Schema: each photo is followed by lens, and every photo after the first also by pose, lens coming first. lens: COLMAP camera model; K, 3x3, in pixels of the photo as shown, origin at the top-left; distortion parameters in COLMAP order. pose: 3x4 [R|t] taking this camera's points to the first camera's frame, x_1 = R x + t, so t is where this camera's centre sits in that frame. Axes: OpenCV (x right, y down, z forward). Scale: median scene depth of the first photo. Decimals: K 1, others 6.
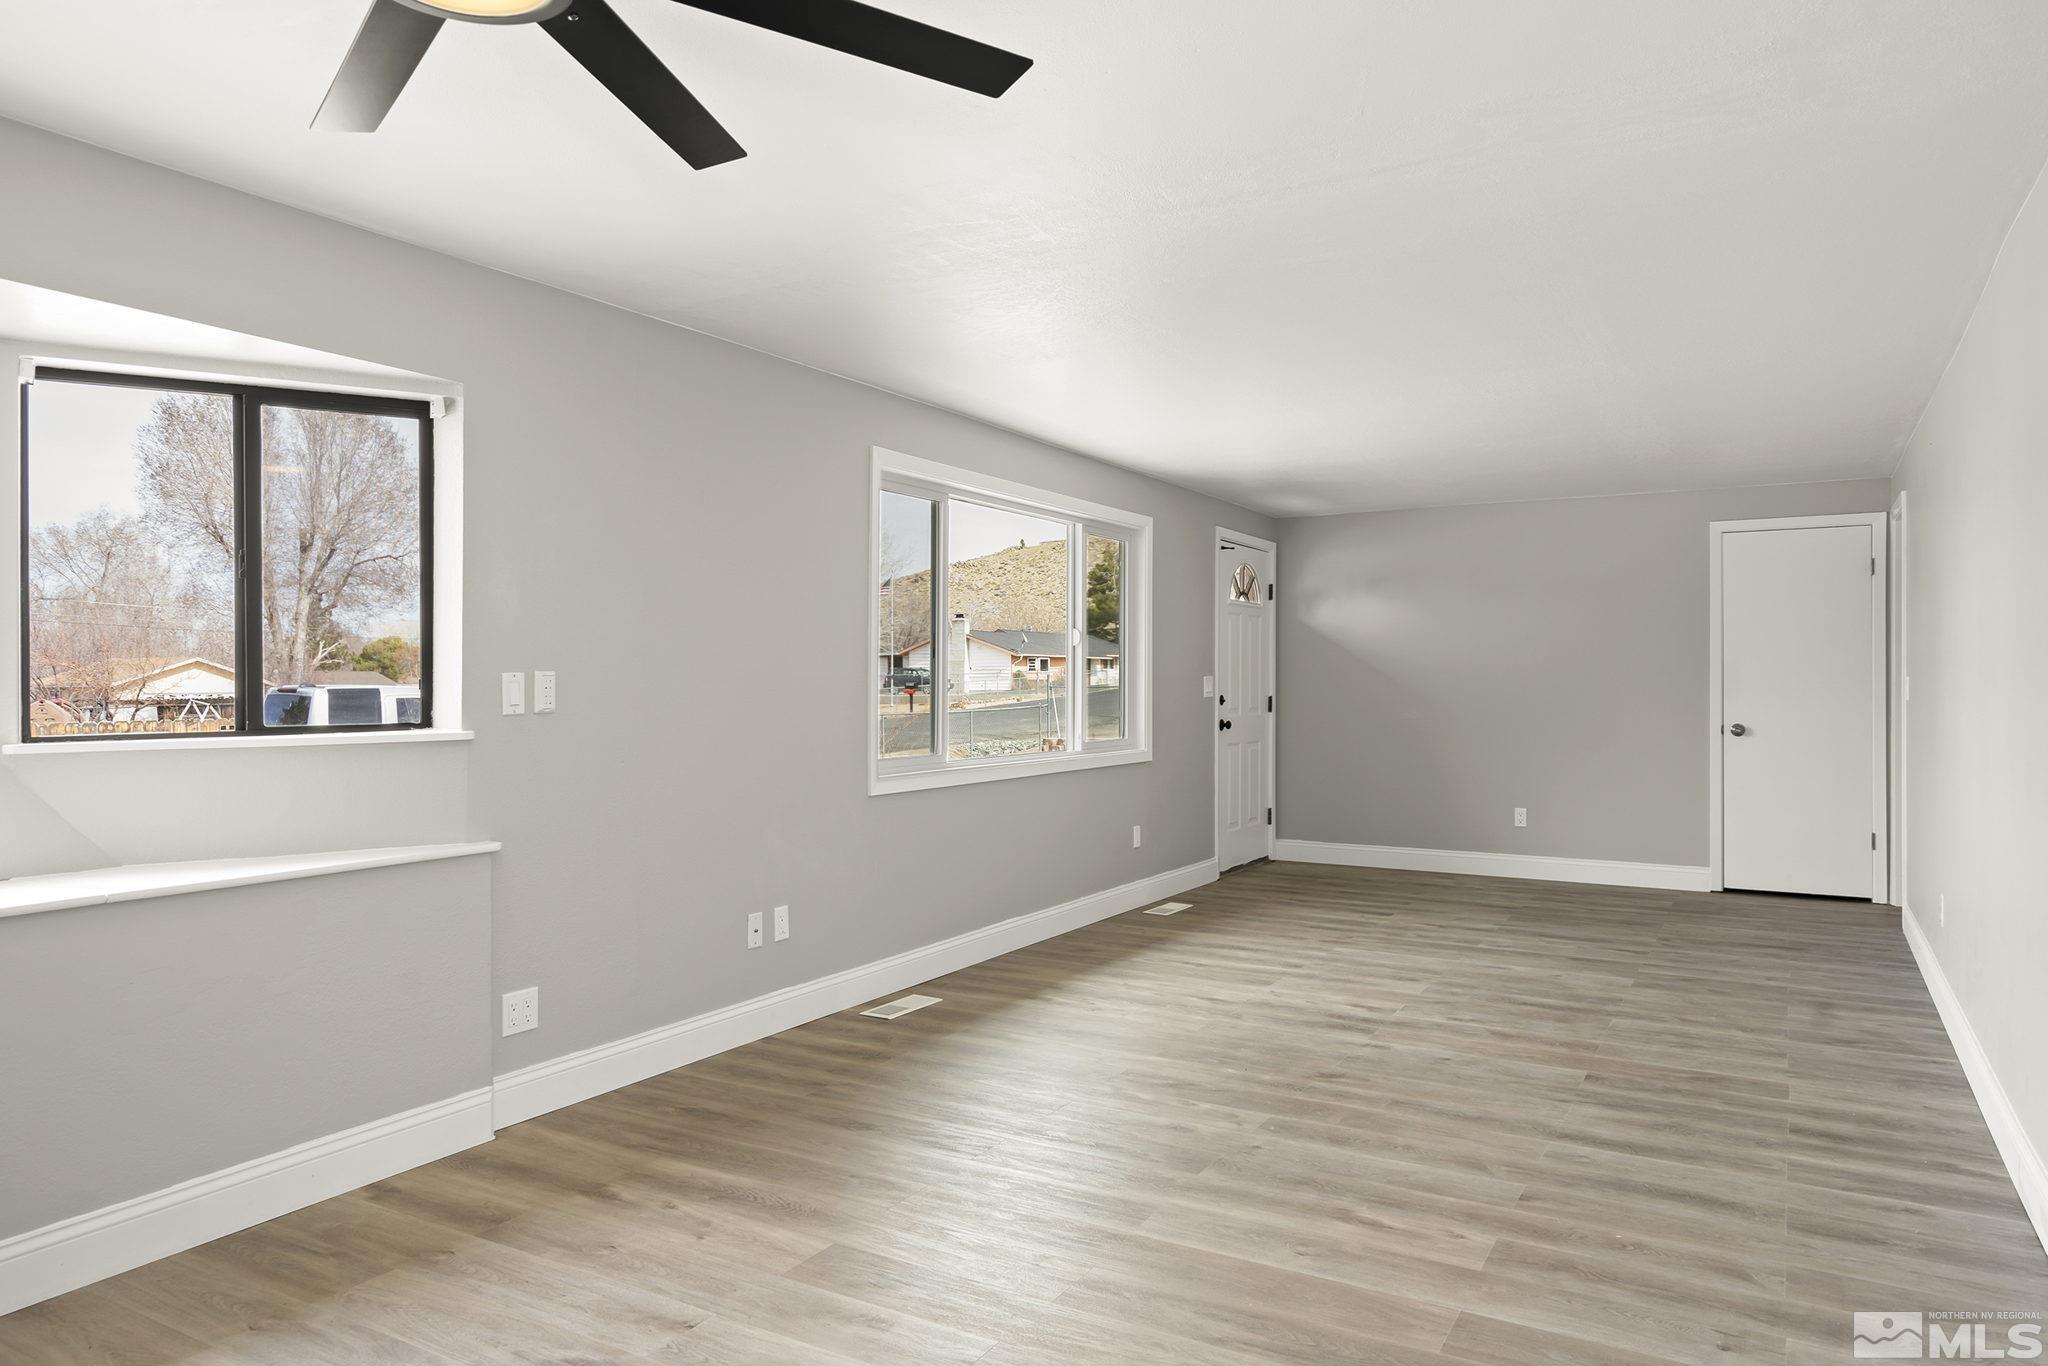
lens RADIAL K [[1269.4, 0, 1040.6], [0, 1269.4, 683.5], [0, 0, 1]] dist [0.000714, 0.002003]
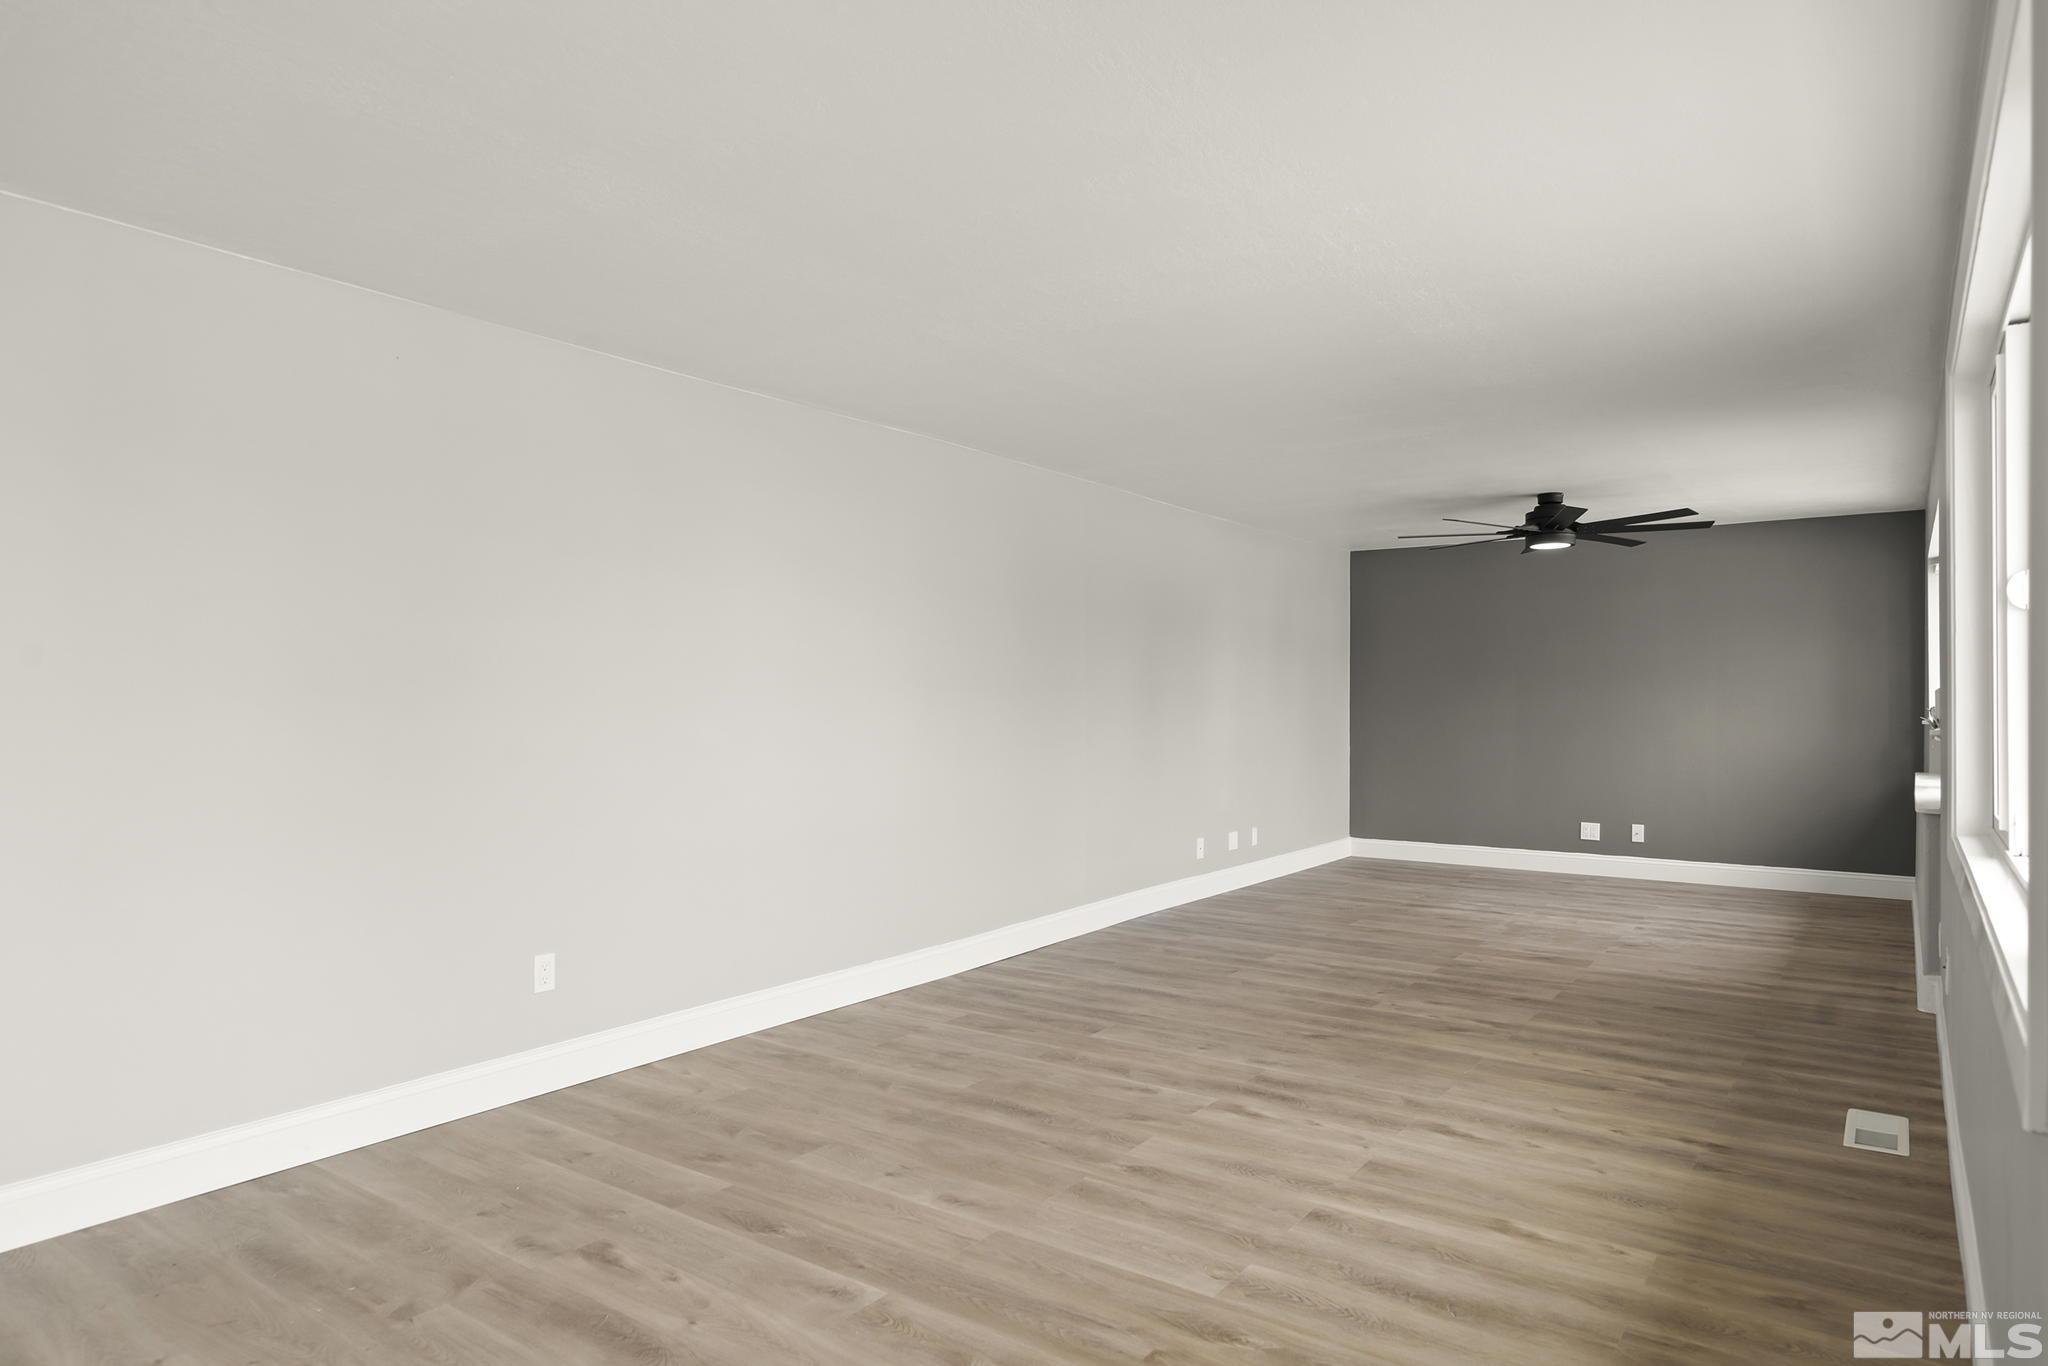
lens RADIAL K [[1232.5, 0, 1024.0], [0, 1232.5, 683.0], [0, 0, 1]] dist [0.003093, 0.000356]
pose [[-0.995112, 0.005374, 0.098605, 0.423409], [0.004032, 0.999897, -0.013799, 0.000630], [-0.098669, -0.013334, -0.995031, 2.382103]]
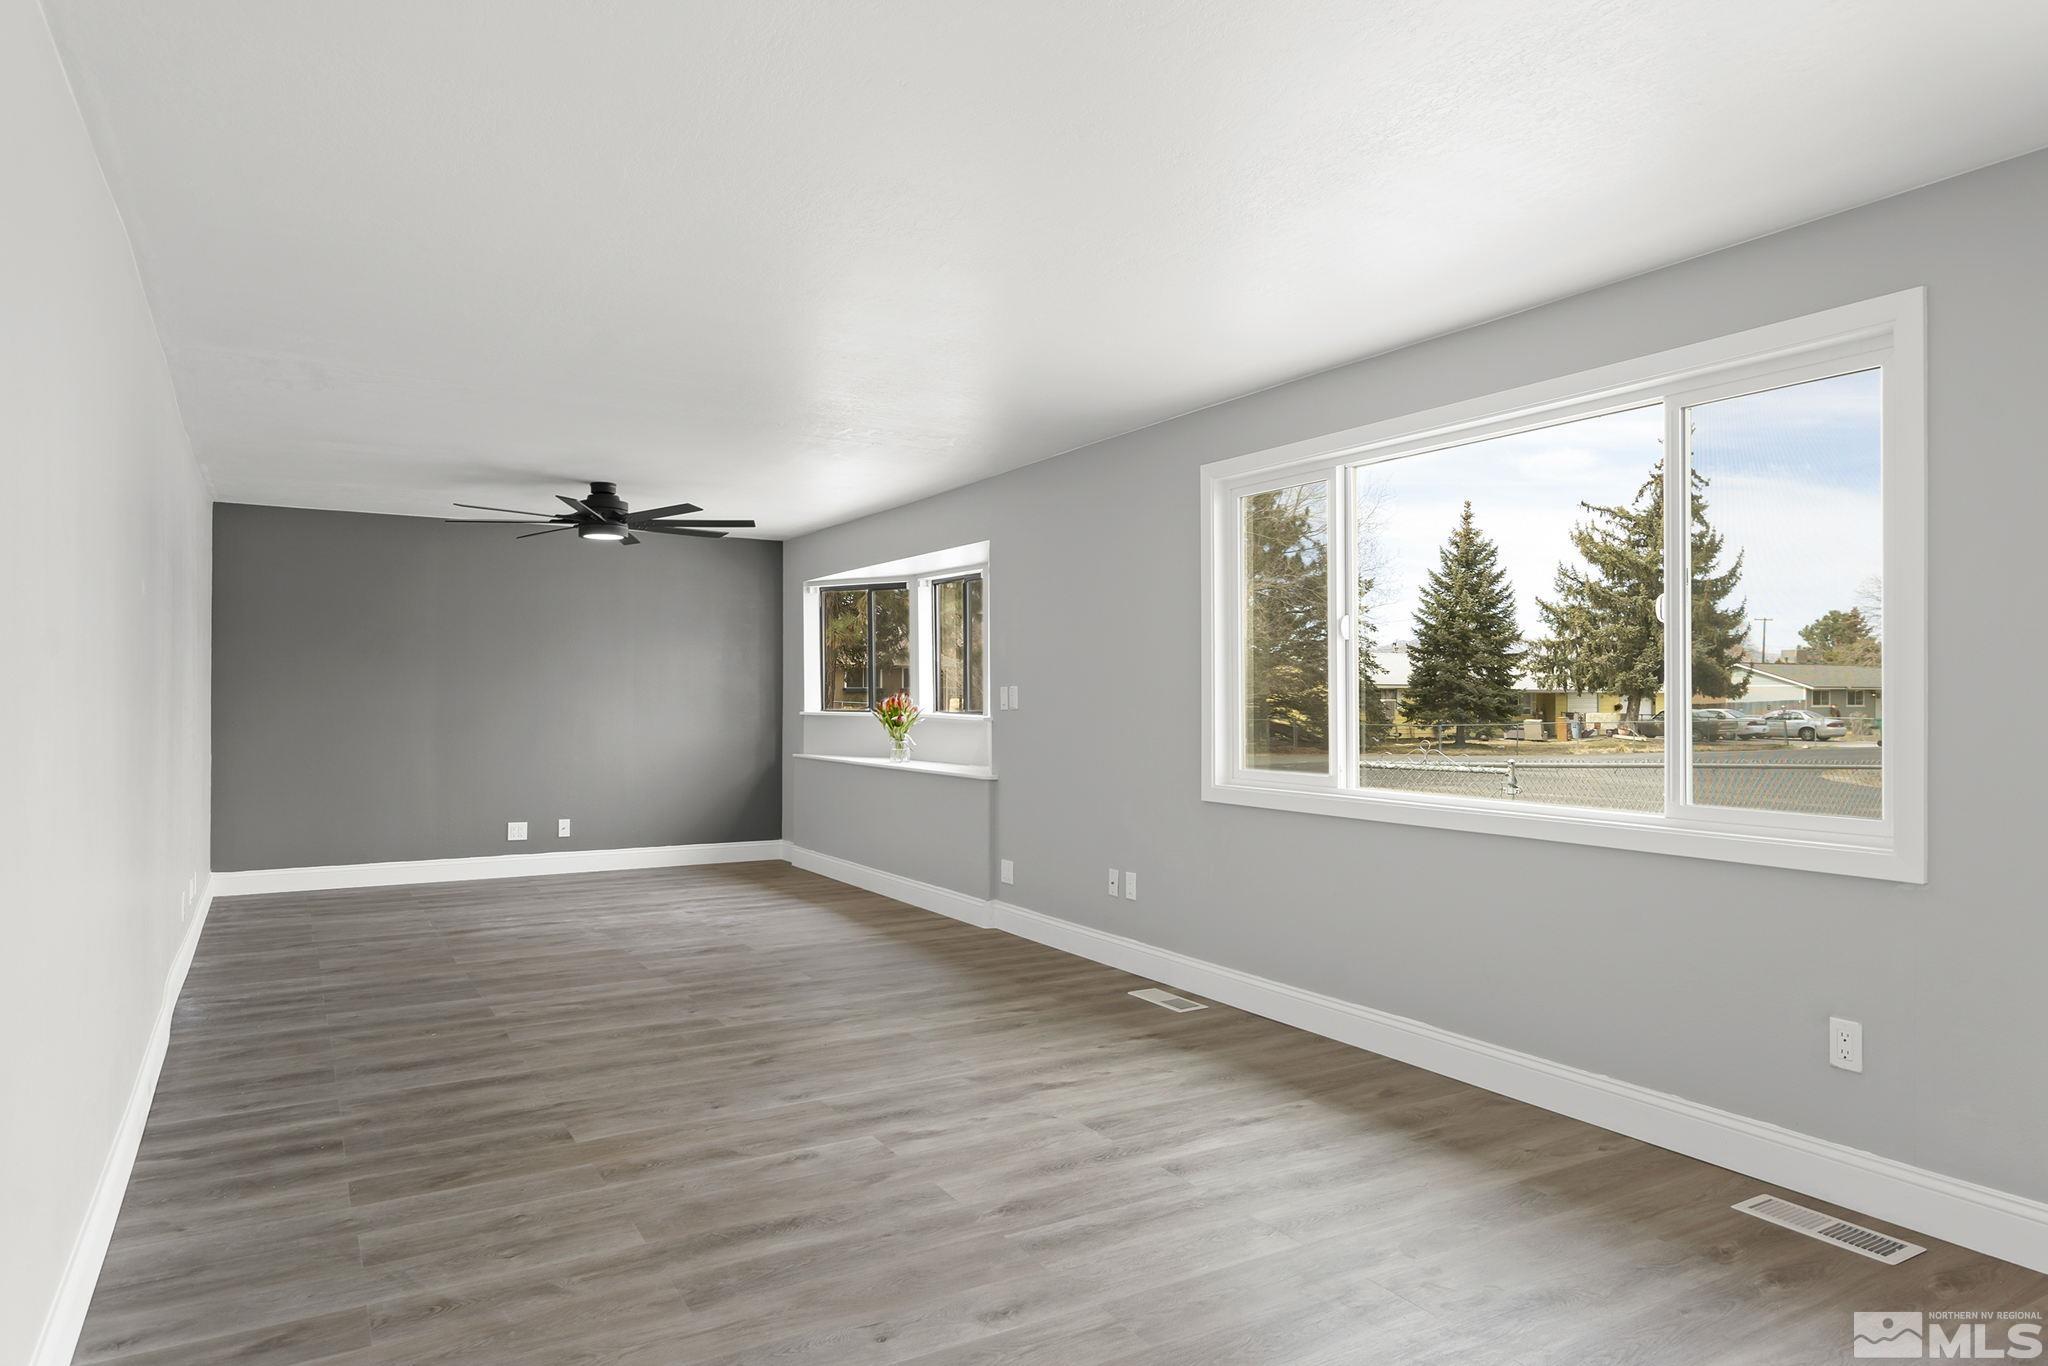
lens RADIAL K [[1269.4, 0, 1040.6], [0, 1269.4, 683.5], [0, 0, 1]] dist [0.000714, 0.002003]
pose [[-0.477265, -0.005295, -0.878744, 1.167515], [0.000342, 0.999981, -0.006212, -0.001463], [0.878760, -0.003265, -0.477254, 1.896629]]
